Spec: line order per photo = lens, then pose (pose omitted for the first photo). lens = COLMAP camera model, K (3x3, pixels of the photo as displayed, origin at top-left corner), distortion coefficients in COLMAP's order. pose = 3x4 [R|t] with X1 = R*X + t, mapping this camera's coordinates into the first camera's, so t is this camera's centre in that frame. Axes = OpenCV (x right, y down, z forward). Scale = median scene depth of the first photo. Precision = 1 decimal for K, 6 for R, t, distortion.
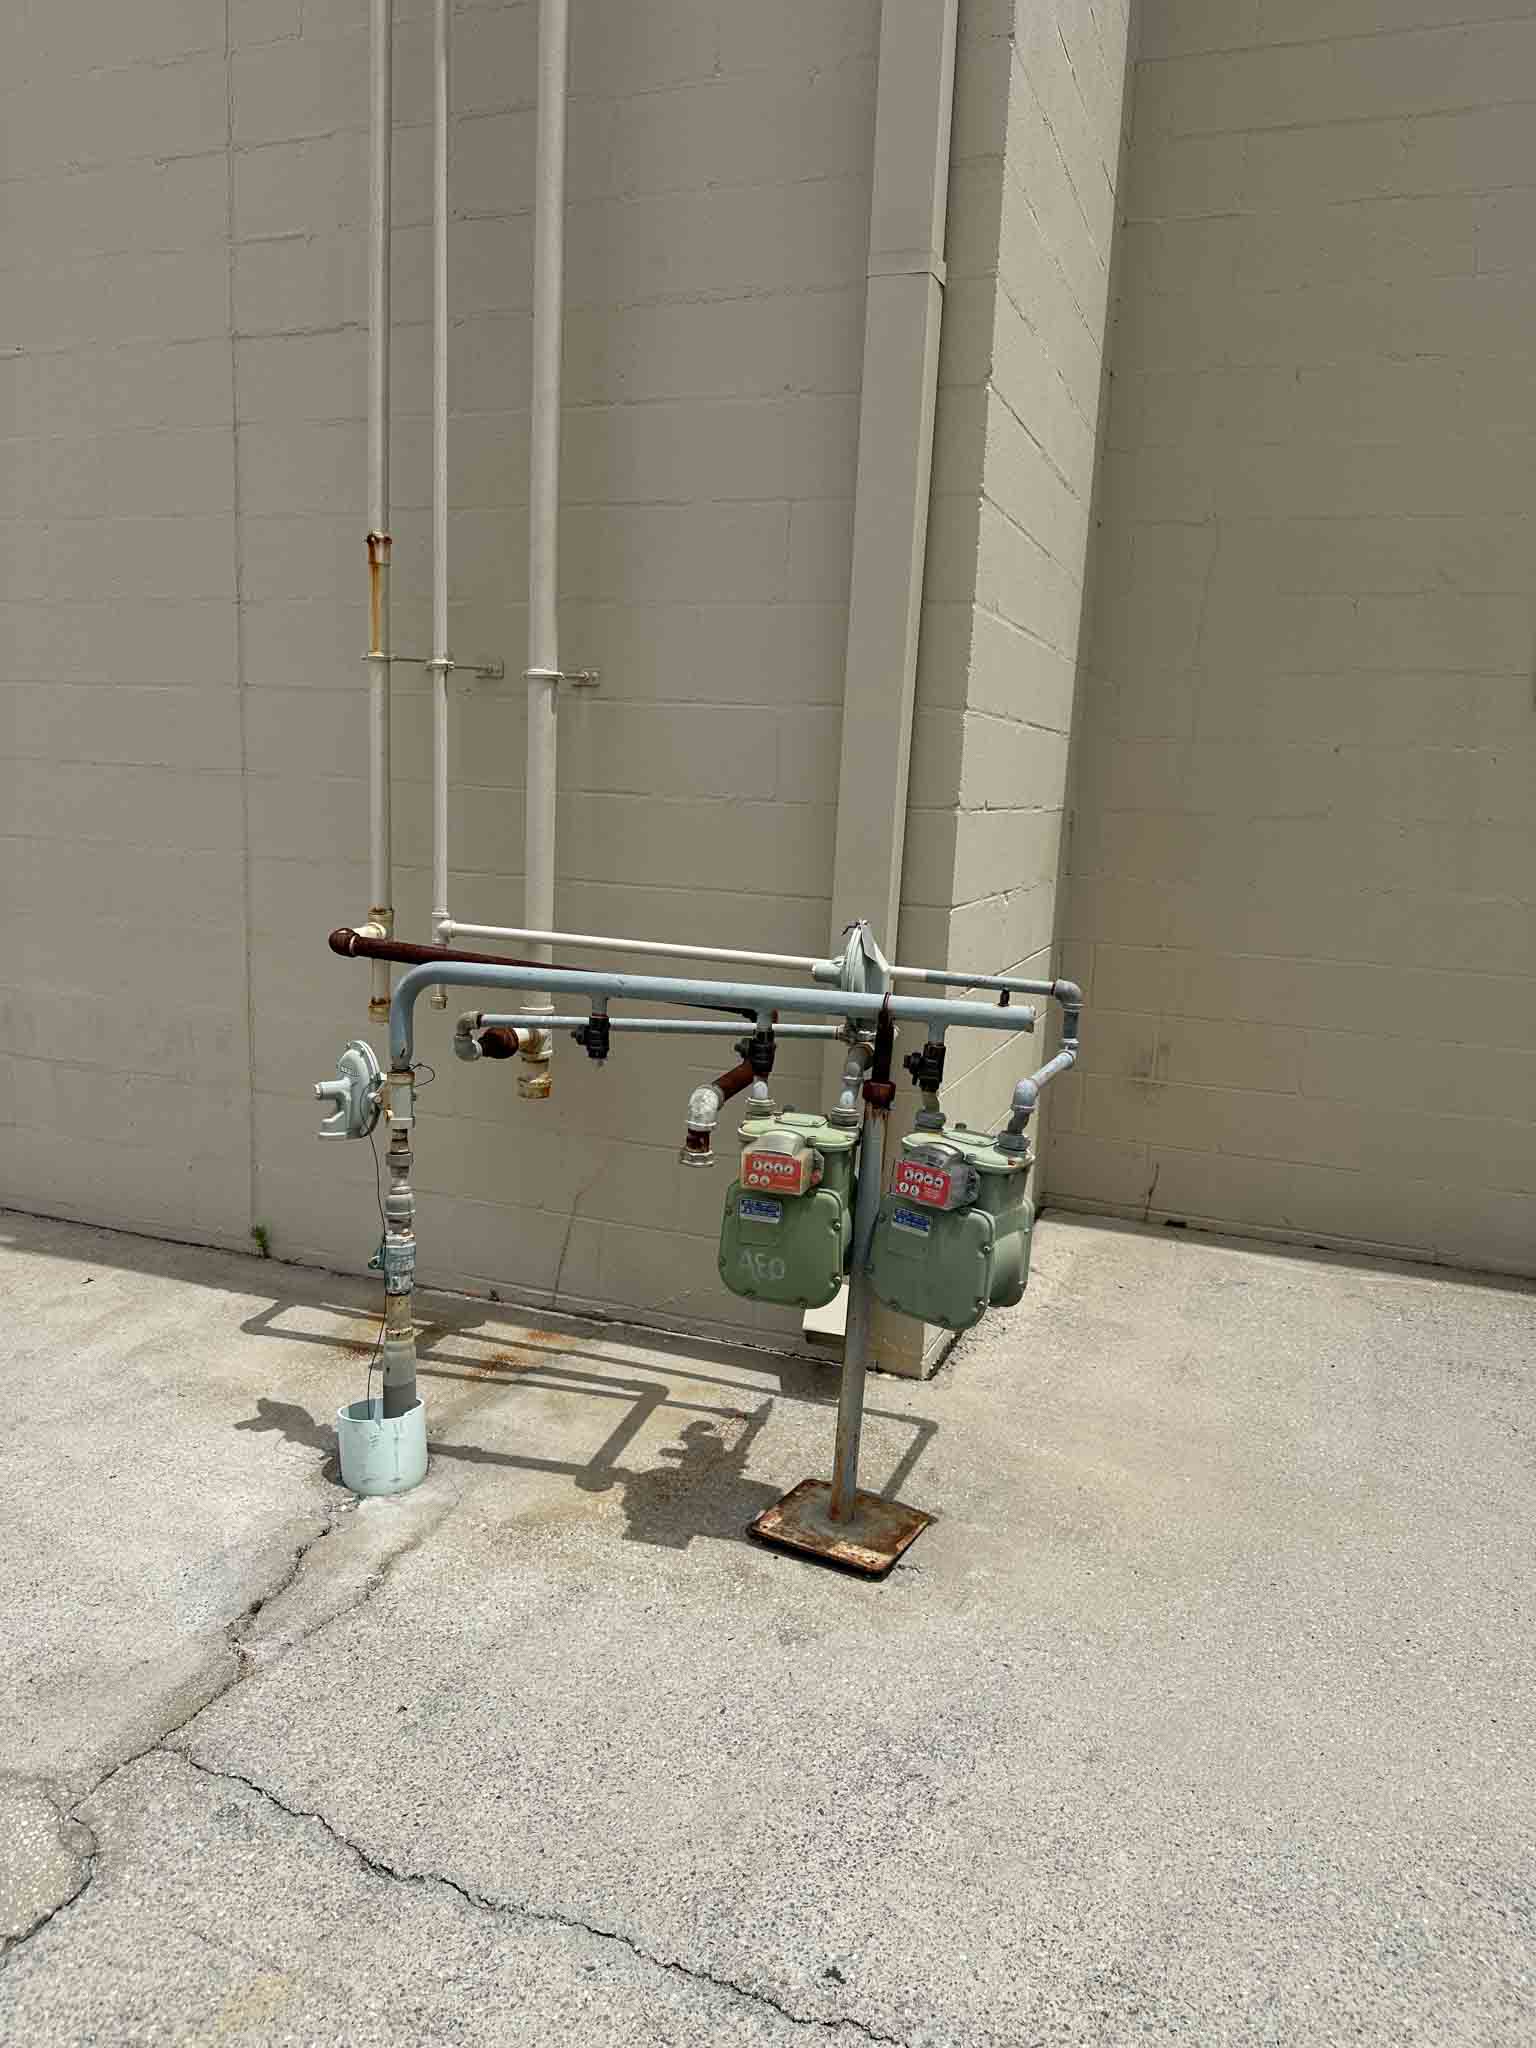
lens RADIAL K [[1442.9, 0, 765.0], [0, 1442.9, 1025.1], [0, 0, 1]] dist [0.023182, -0.032378]
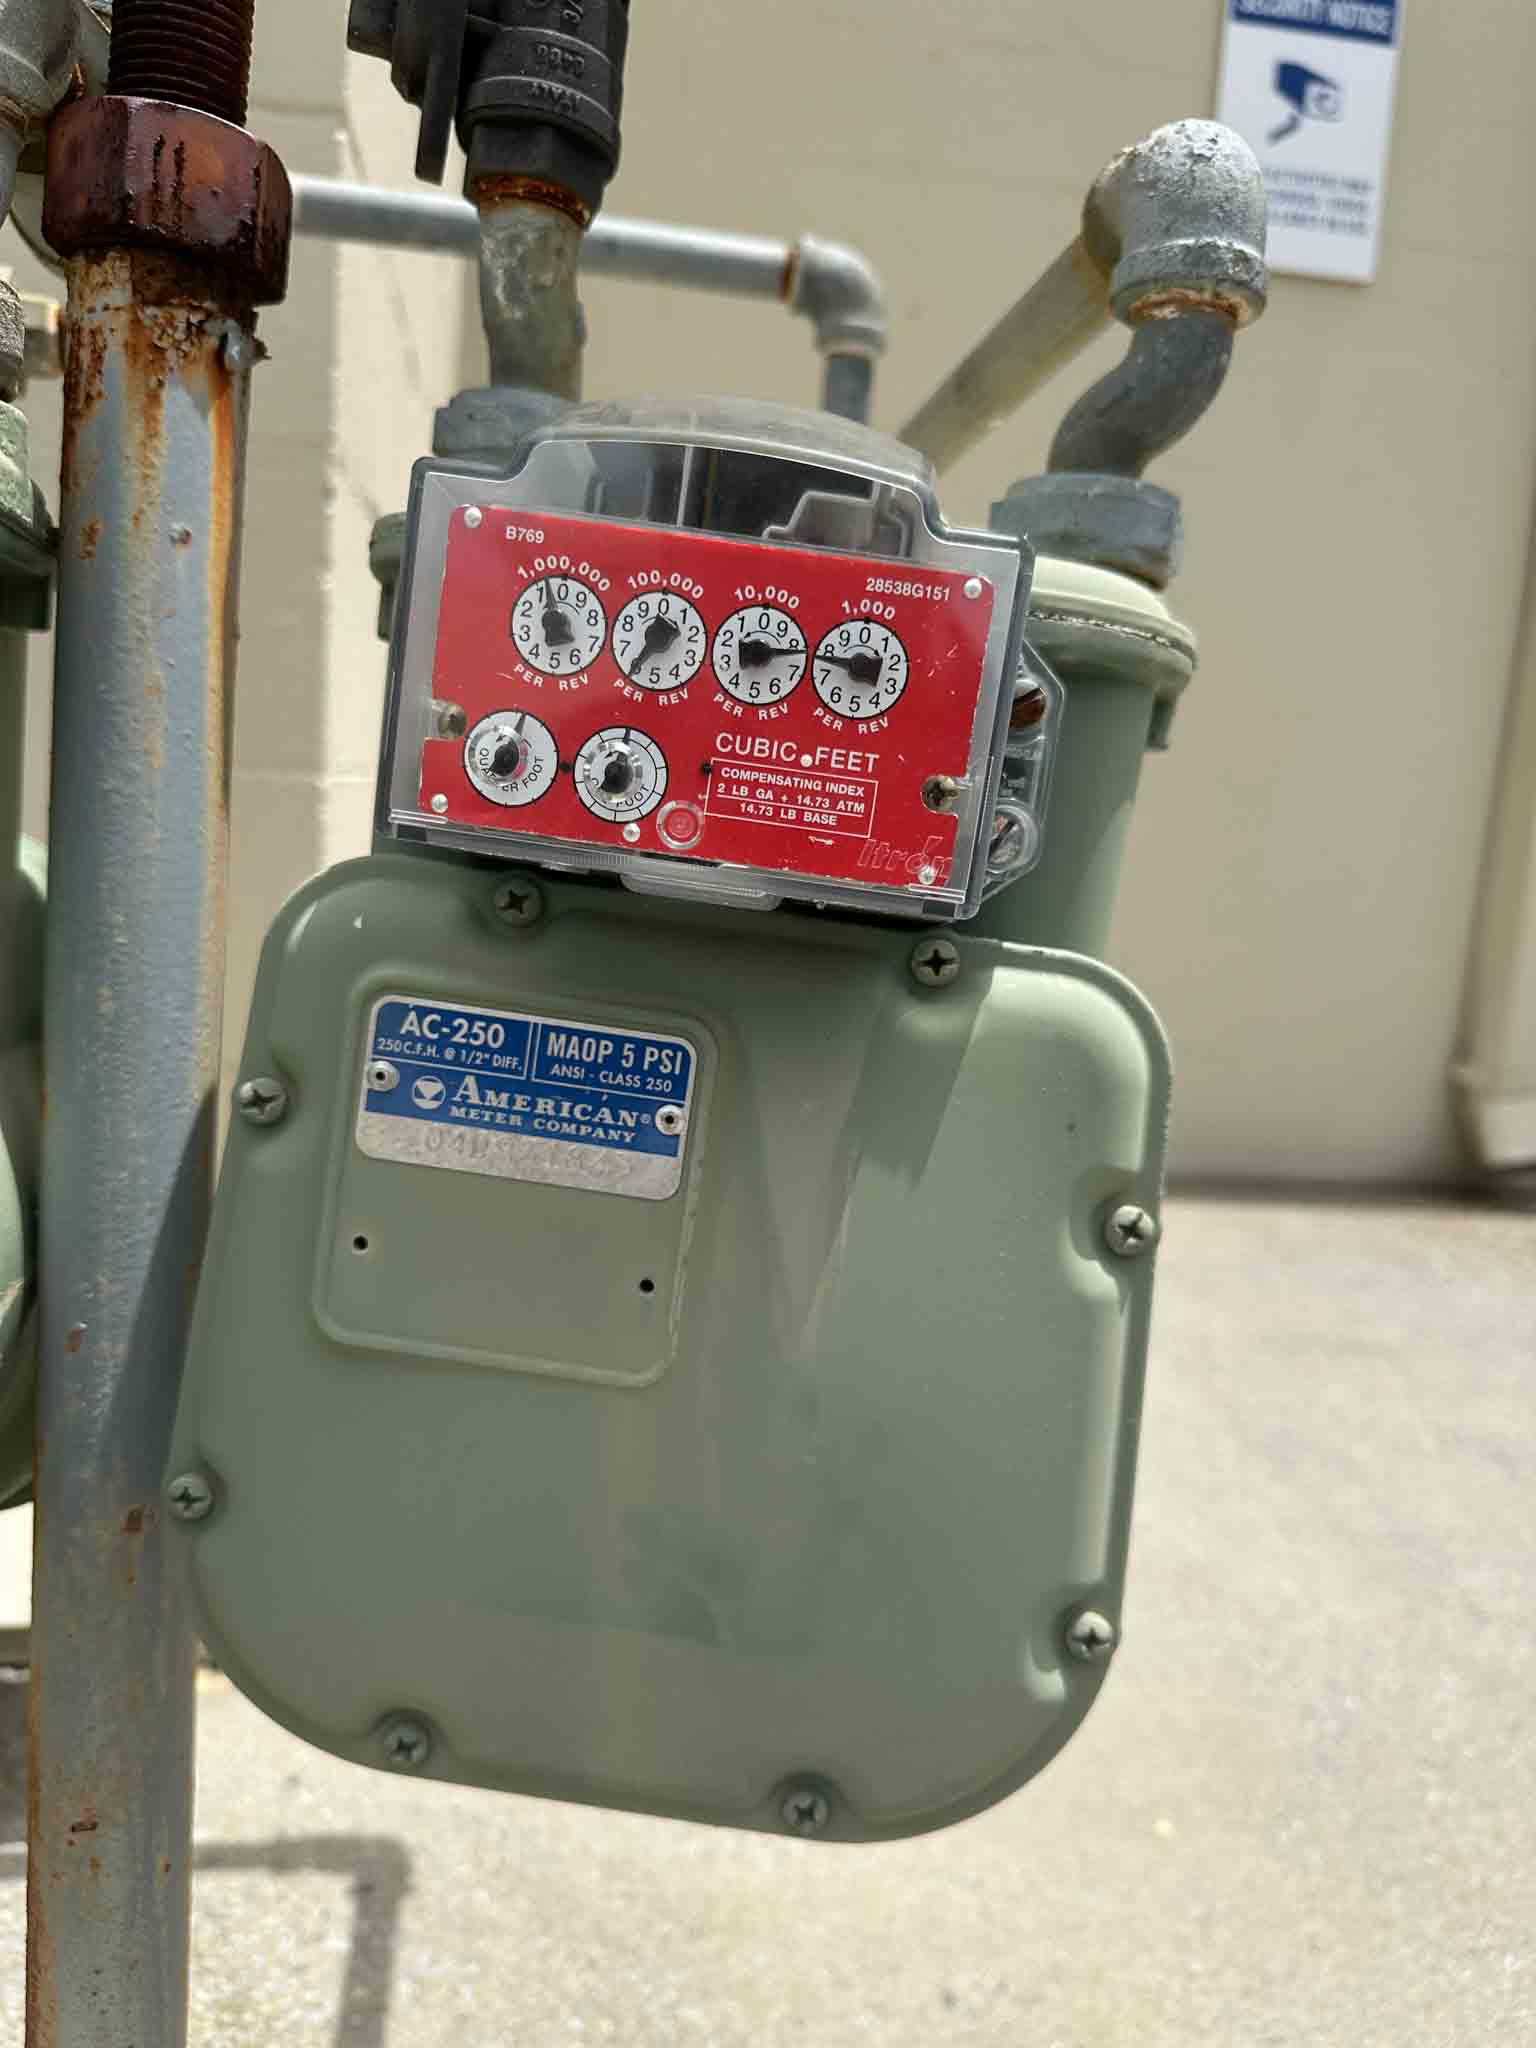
lens RADIAL K [[1442.9, 0, 763.5], [0, 1442.9, 1018.3], [0, 0, 1]] dist [0.023182, -0.032378]
pose [[0.866636, -0.061659, 0.495117, 0.056296], [0.053777, 0.998097, 0.030168, 0.125953], [-0.496035, 0.000481, 0.868302, 0.872877]]
